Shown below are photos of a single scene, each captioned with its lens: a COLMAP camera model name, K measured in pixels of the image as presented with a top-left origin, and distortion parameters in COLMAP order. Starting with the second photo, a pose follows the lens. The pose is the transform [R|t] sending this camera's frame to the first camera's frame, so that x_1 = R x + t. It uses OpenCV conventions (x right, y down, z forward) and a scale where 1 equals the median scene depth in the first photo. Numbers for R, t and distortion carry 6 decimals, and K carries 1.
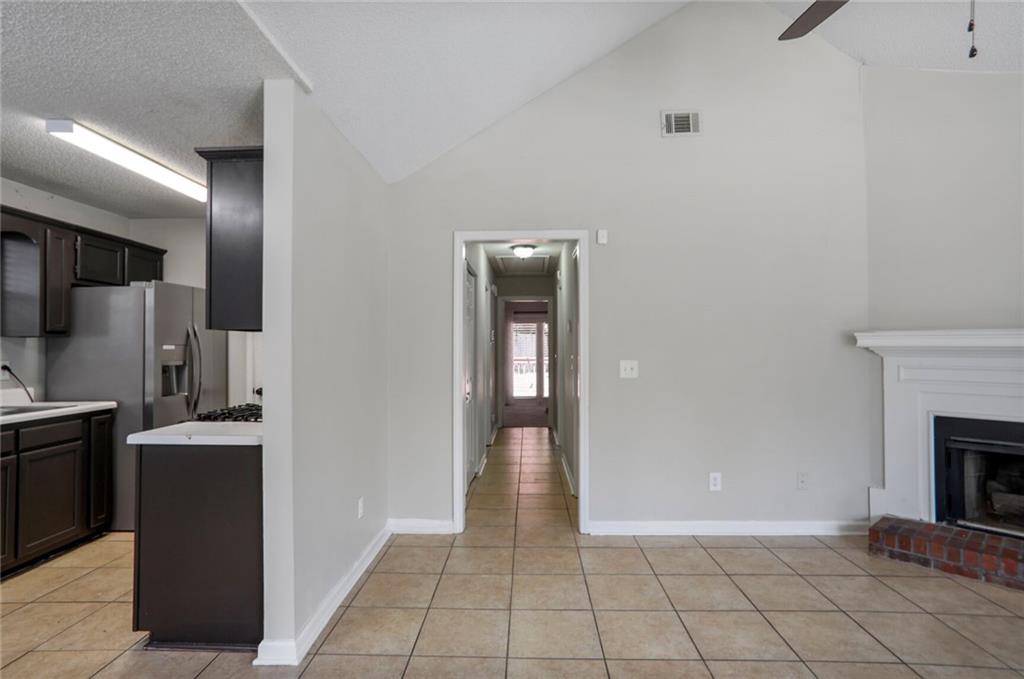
lens RADIAL K [[528.6, 0, 512.0], [0, 528.6, 339.5], [0, 0, 1]] dist [-0.018919, 0.025326]
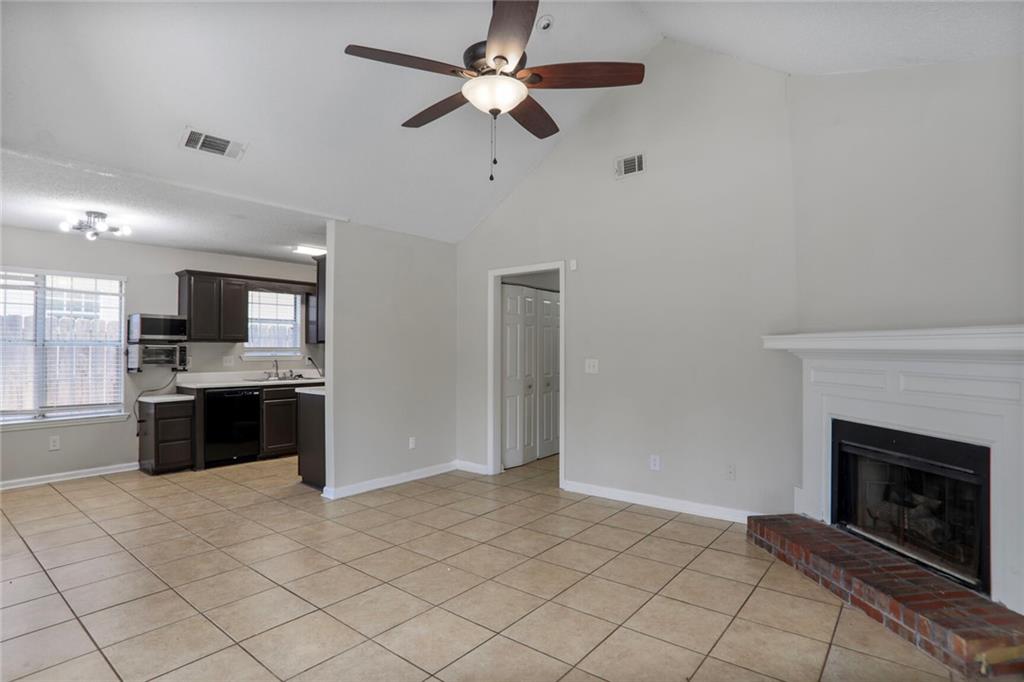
lens RADIAL K [[525.9, 0, 506.9], [0, 525.9, 339.8], [0, 0, 1]] dist [-0.039820, 0.001352]
pose [[0.792536, -0.009223, -0.609755, 0.893926], [0.009416, 0.999952, -0.002886, -0.006665], [0.609753, -0.003454, 0.792584, -0.143371]]
